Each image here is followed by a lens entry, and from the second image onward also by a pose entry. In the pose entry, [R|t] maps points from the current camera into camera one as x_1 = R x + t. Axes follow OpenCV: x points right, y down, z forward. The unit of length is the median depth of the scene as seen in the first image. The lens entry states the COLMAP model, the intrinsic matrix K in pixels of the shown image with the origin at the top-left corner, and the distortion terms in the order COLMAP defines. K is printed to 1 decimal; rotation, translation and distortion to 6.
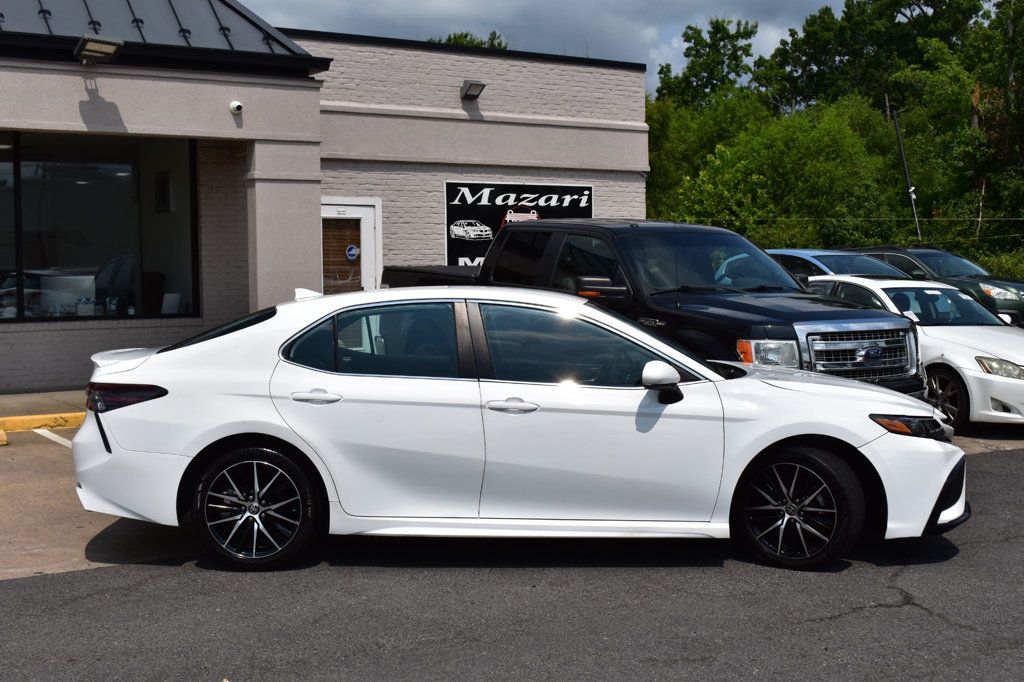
lens RADIAL K [[1362.2, 0, 512.0], [0, 1362.2, 341.0], [0, 0, 1]] dist [-0.042906, 0.055806]
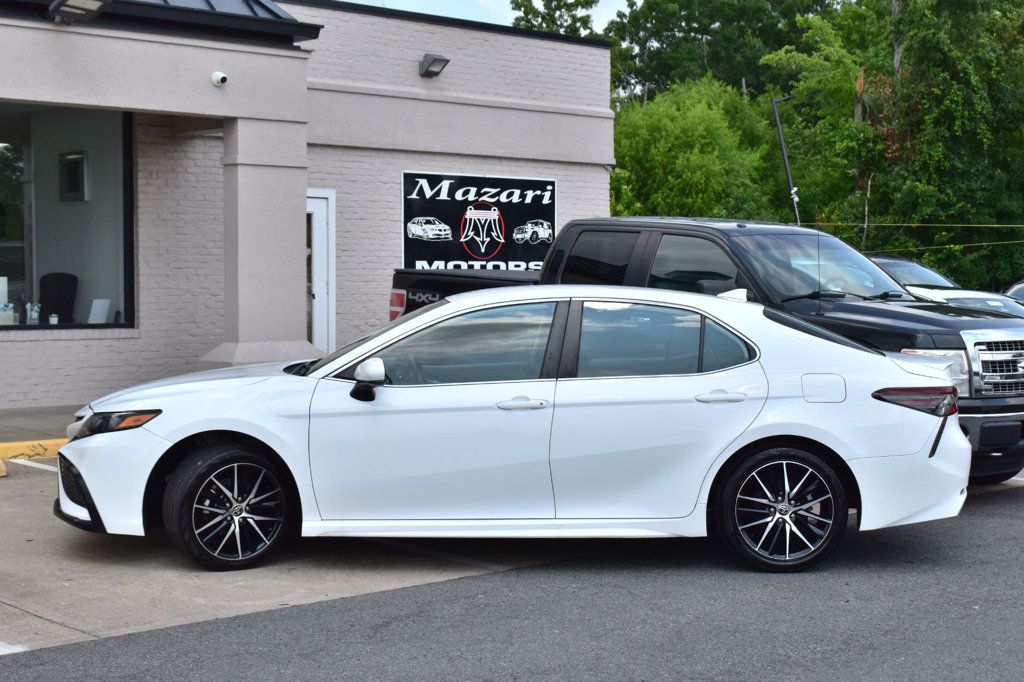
lens RADIAL K [[1636.0, 0, 512.2], [0, 1636.0, 393.0], [0, 0, 1]] dist [0.045925, -0.188967]
pose [[0.985051, -0.003110, 0.172237, -0.157367], [0.000225, 0.999859, 0.016765, 0.005282], [-0.172265, -0.016475, 0.984913, -0.033529]]
